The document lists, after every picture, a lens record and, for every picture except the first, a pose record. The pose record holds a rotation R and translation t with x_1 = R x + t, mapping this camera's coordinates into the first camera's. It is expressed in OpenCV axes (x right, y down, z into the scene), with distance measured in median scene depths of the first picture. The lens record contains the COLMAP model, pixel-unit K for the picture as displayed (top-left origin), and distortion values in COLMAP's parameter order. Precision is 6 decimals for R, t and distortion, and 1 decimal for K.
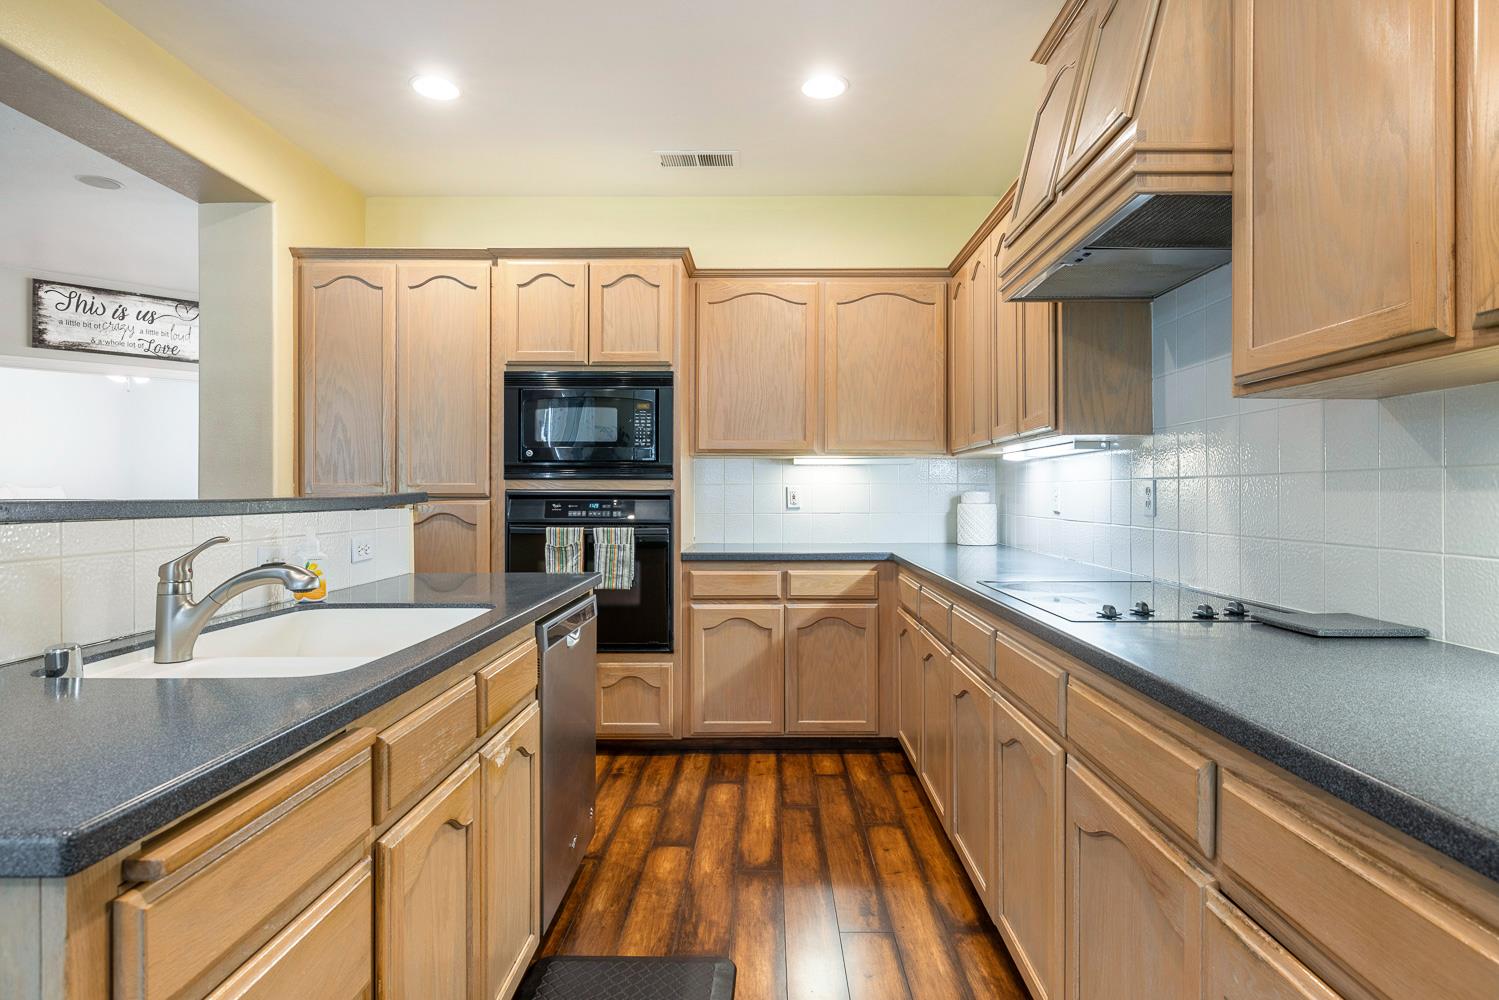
lens RADIAL K [[806.0, 0, 749.1], [0, 806.0, 494.2], [0, 0, 1]] dist [0.000699, -0.000145]
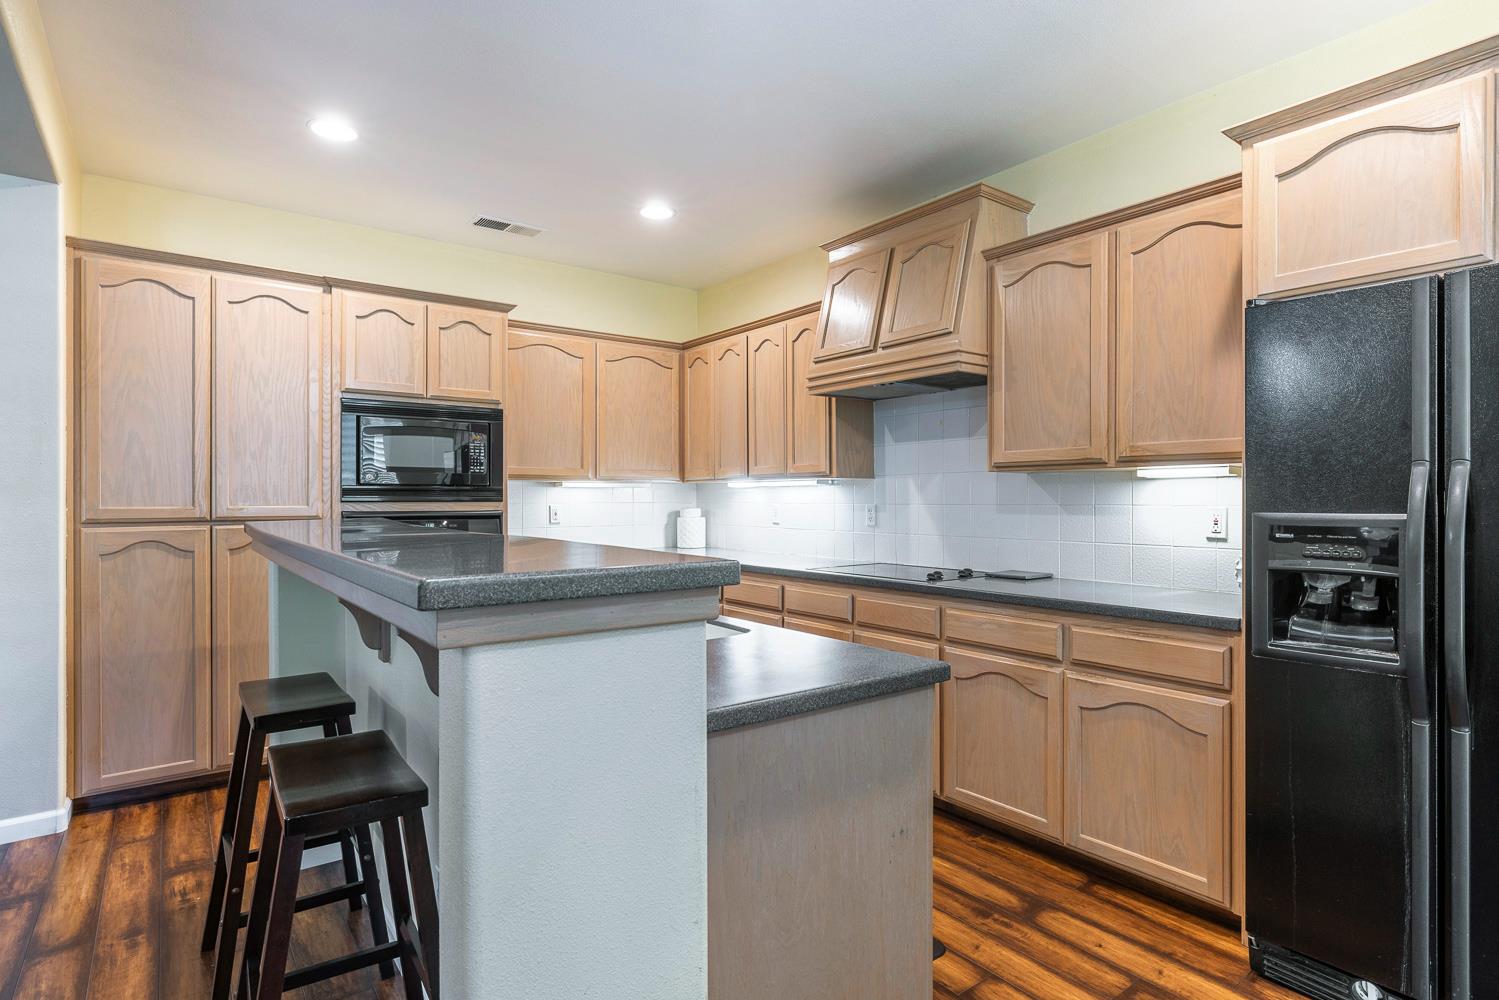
lens RADIAL K [[764.1, 0, 749.1], [0, 764.1, 499.3], [0, 0, 1]] dist [0.007248, 0.000440]
pose [[0.798017, -0.001576, 0.602632, -0.476500], [0.002536, 0.999997, -0.000743, -0.019770], [-0.602629, 0.002122, 0.798019, -0.099317]]
